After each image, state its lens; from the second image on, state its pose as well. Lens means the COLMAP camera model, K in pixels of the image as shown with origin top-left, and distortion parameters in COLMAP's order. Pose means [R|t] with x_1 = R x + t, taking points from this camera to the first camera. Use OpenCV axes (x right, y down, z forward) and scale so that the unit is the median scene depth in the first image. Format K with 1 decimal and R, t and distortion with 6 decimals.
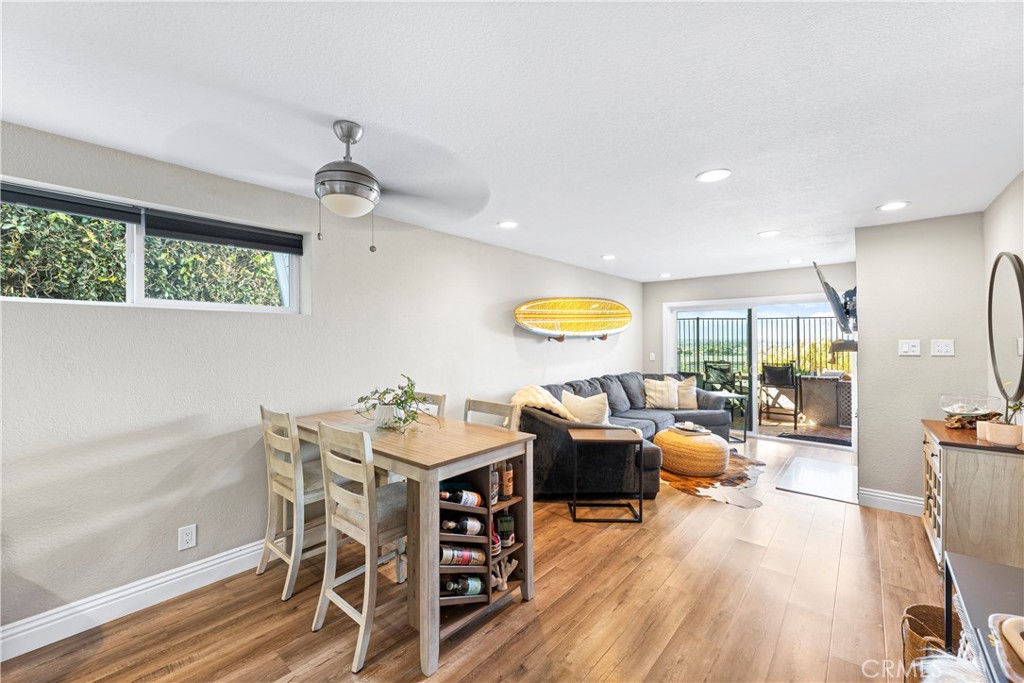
lens RADIAL K [[418.7, 0, 512.5], [0, 418.7, 334.7], [0, 0, 1]] dist [-0.000100, -0.000671]
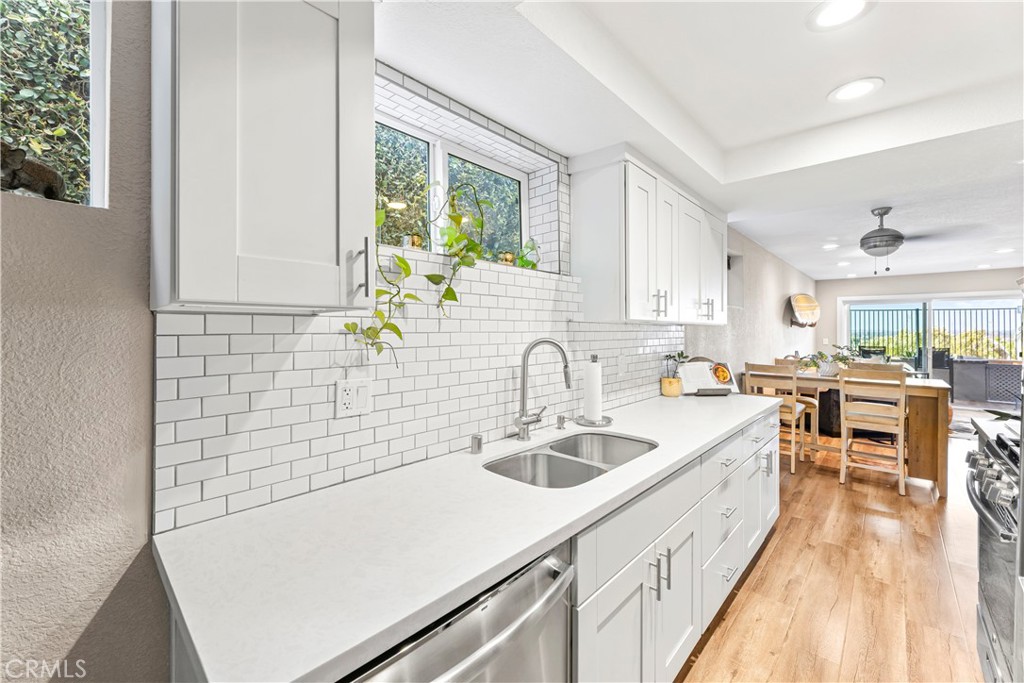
lens RADIAL K [[418.7, 0, 498.1], [0, 418.7, 327.5], [0, 0, 1]] dist [-0.000100, -0.000671]
pose [[0.999333, 0.008385, -0.035541, -0.677679], [-0.007910, 0.999878, 0.013462, 0.005520], [0.035649, -0.013172, 0.999278, -0.305008]]
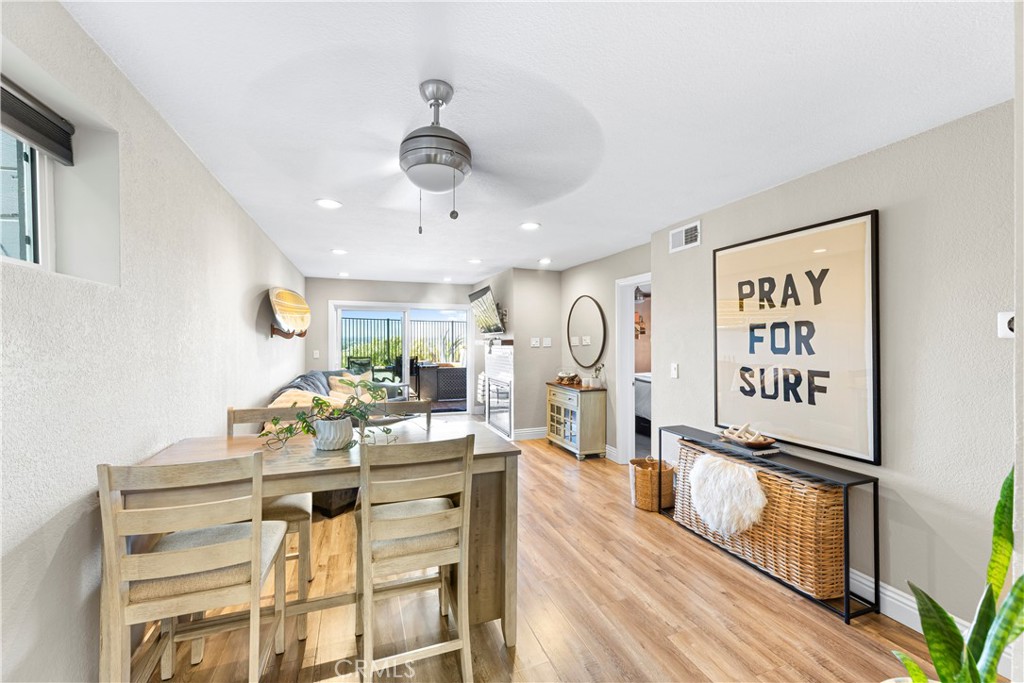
lens RADIAL K [[418.7, 0, 511.1], [0, 418.7, 336.9], [0, 0, 1]] dist [-0.000100, -0.000671]
pose [[0.477771, 0.007023, 0.878457, -0.359668], [-0.017956, 0.999837, 0.001772, 0.003084], [-0.878301, -0.016620, 0.477819, 0.152090]]
